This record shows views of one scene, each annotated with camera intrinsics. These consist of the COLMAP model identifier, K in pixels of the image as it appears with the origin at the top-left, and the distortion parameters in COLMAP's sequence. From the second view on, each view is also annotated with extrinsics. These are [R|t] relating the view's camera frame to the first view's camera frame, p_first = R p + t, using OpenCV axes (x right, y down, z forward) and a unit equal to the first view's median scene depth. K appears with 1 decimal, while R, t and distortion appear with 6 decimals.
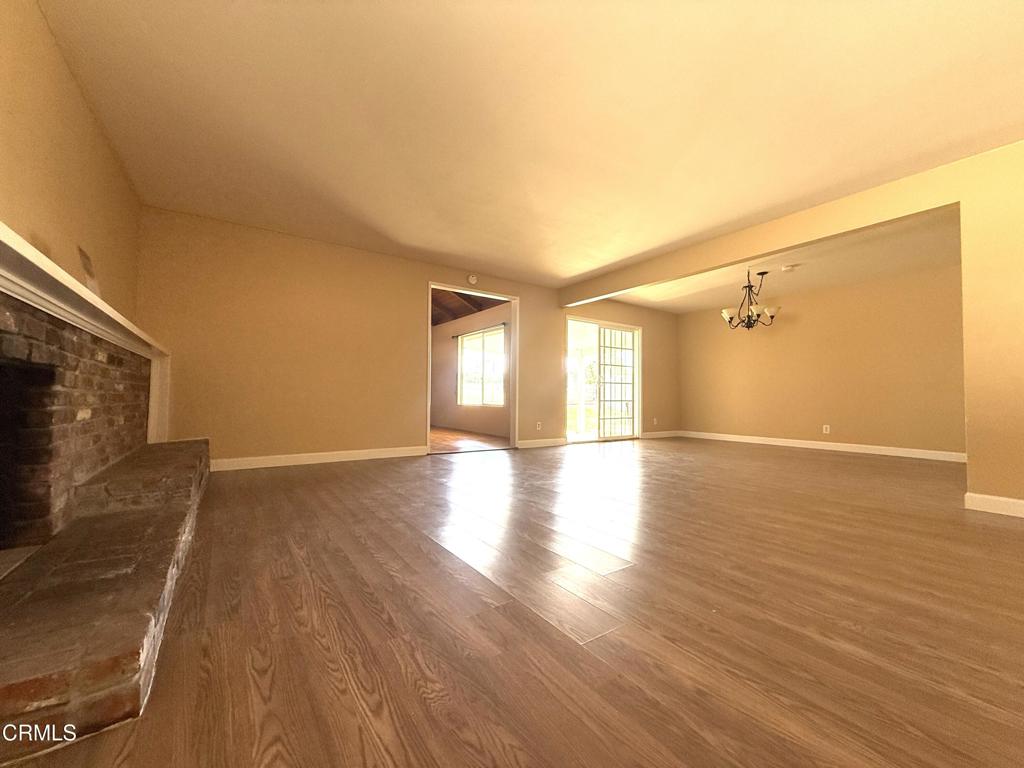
lens RADIAL K [[409.1, 0, 512.5], [0, 409.1, 384.2], [0, 0, 1]] dist [0.000967, -0.000008]
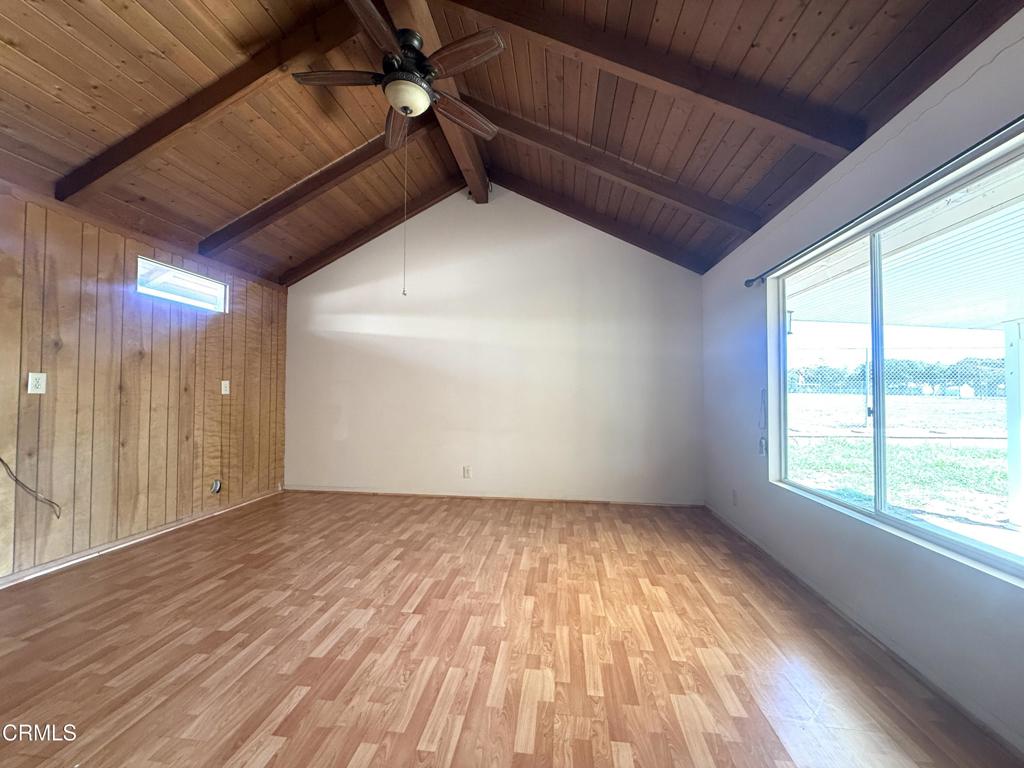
lens RADIAL K [[409.1, 0, 511.8], [0, 409.1, 388.6], [0, 0, 1]] dist [0.000967, -0.000008]
pose [[0.746255, -0.013925, -0.665514, -0.067881], [0.023341, 0.999714, 0.005255, -0.033582], [0.665250, -0.019456, 0.746367, 0.616839]]
